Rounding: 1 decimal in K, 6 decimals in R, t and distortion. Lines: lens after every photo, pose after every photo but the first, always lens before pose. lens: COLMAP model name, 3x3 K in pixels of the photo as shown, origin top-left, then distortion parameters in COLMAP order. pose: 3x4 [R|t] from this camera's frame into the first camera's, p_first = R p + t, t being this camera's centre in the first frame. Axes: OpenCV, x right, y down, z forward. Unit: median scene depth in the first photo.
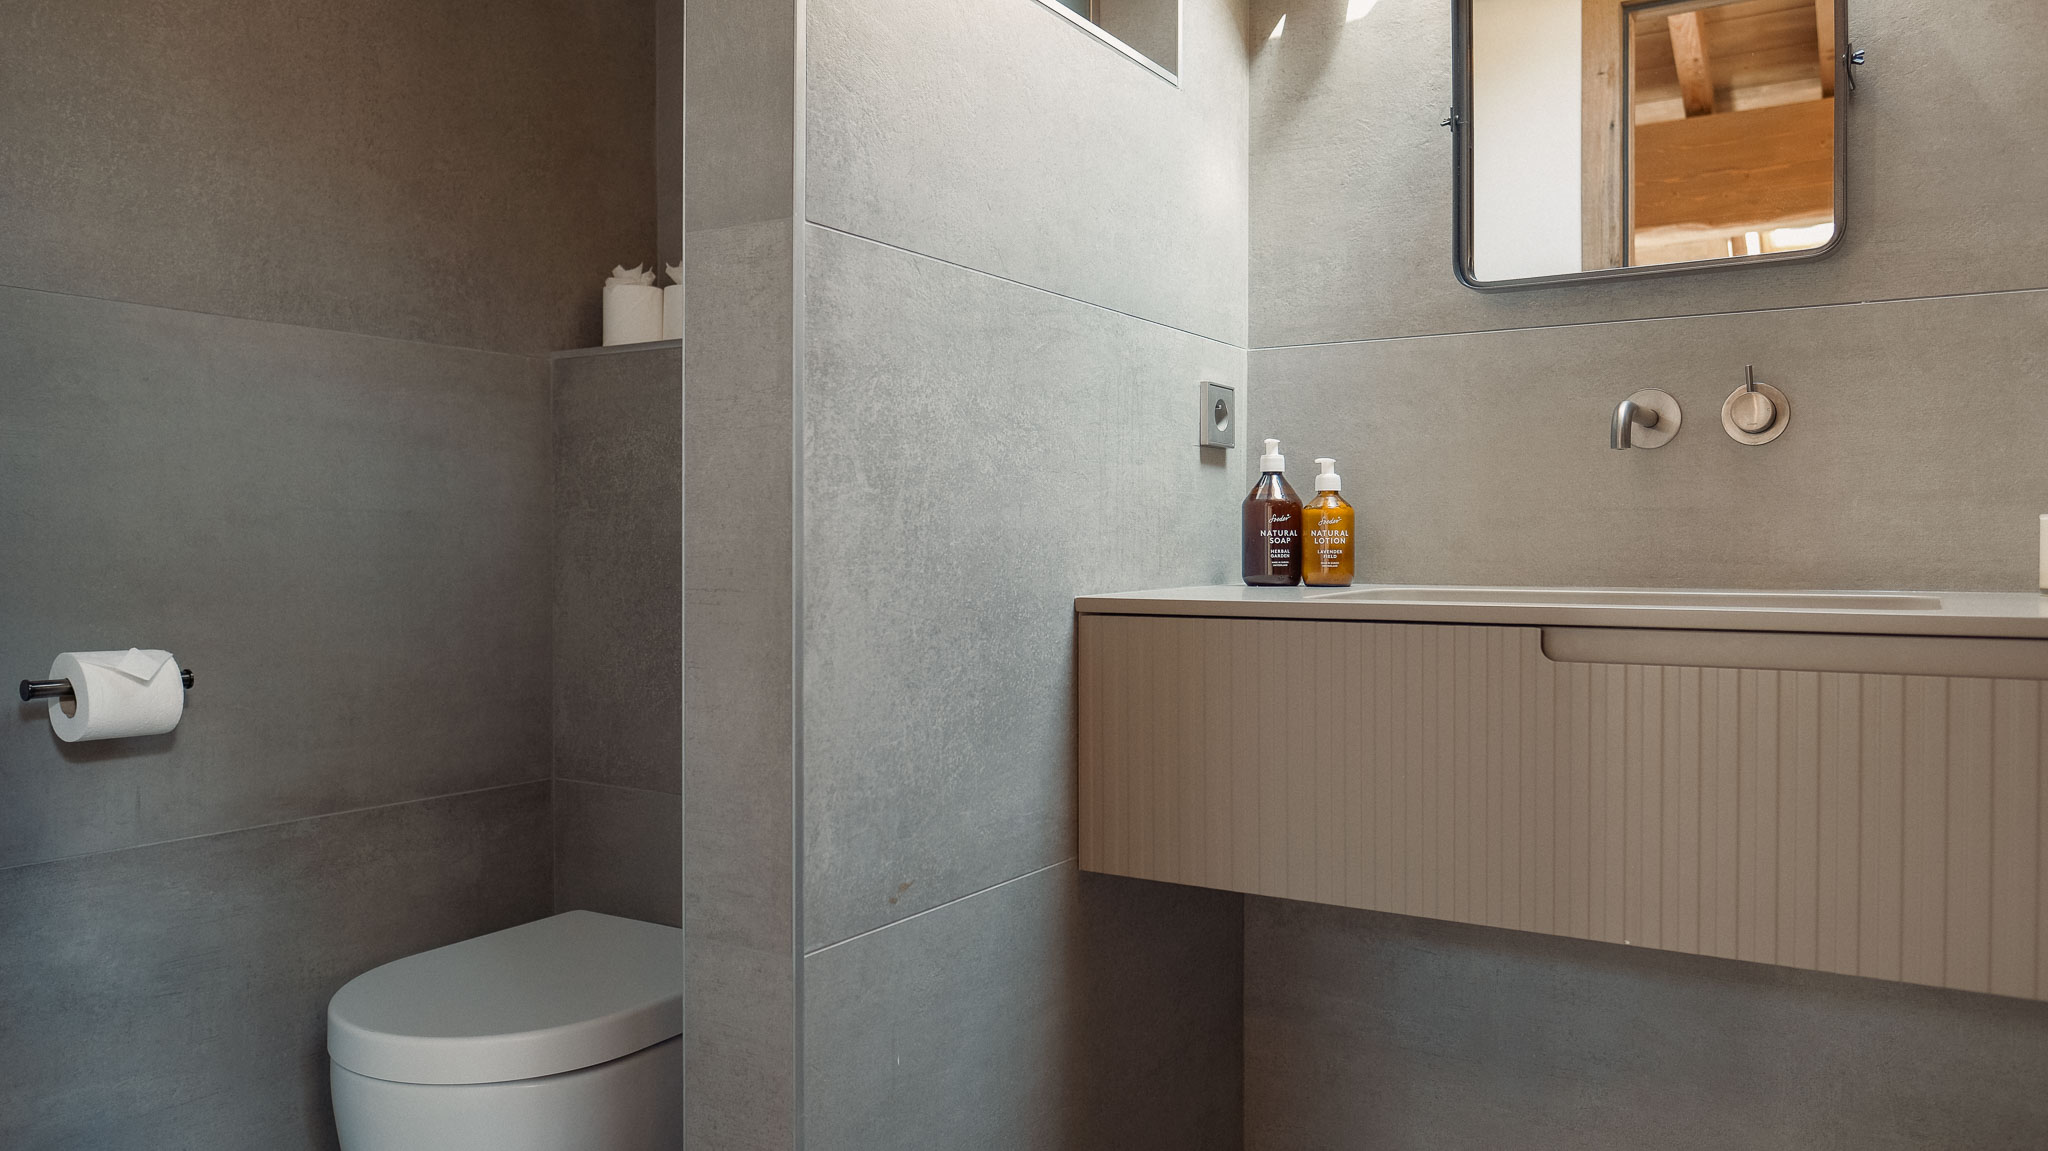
lens RADIAL K [[1460.1, 0, 1024.0], [0, 1460.1, 575.5], [0, 0, 1]] dist [-0.009767, -0.004731]
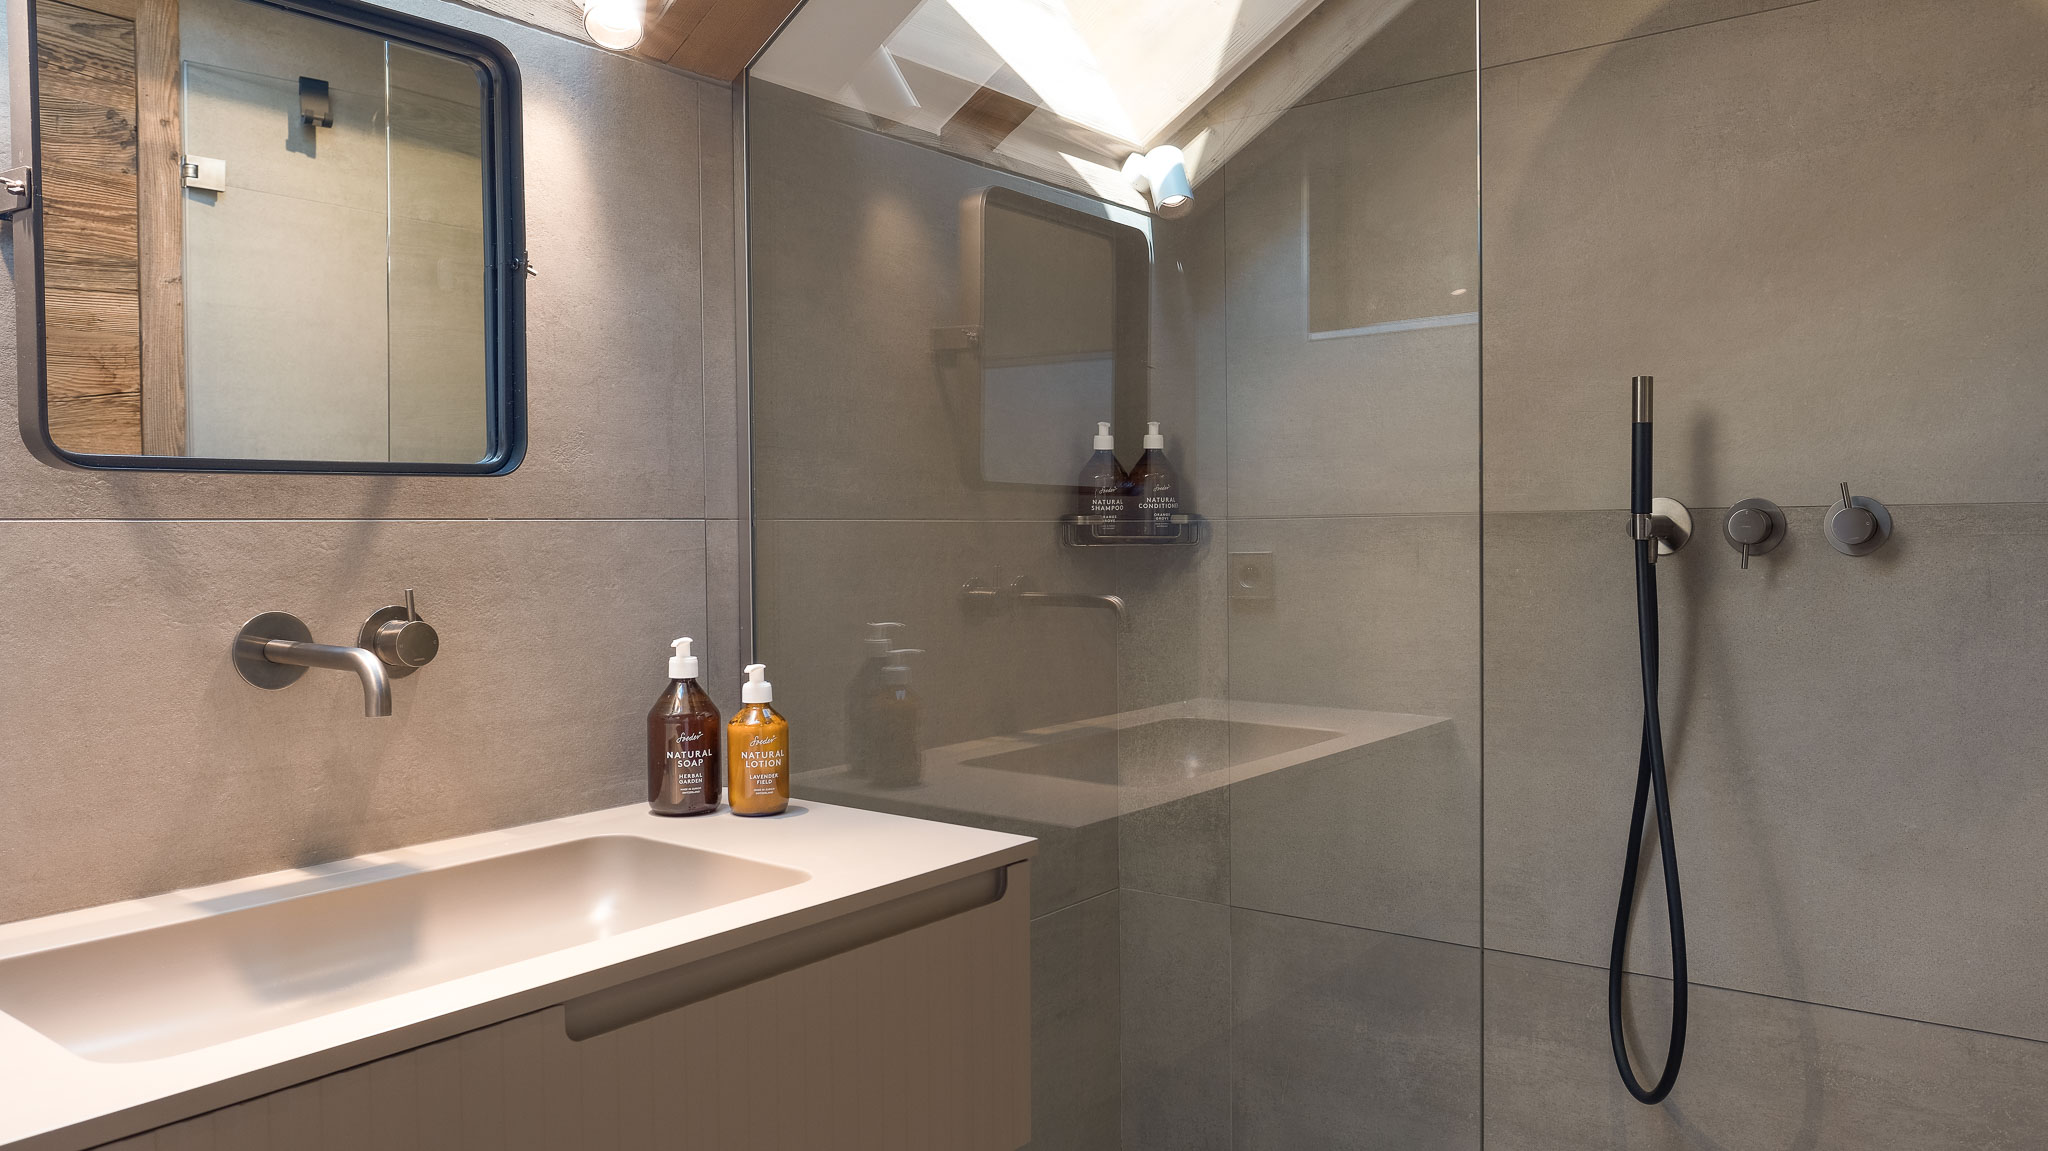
lens RADIAL K [[1403.3, 0, 1082.3], [0, 1403.3, 580.2], [0, 0, 1]] dist [0.006240, 0.000511]
pose [[0.072445, -0.040049, 0.996568, -0.287193], [0.019942, 0.999052, 0.038699, -0.166422], [-0.997173, 0.017070, 0.073175, 0.521430]]
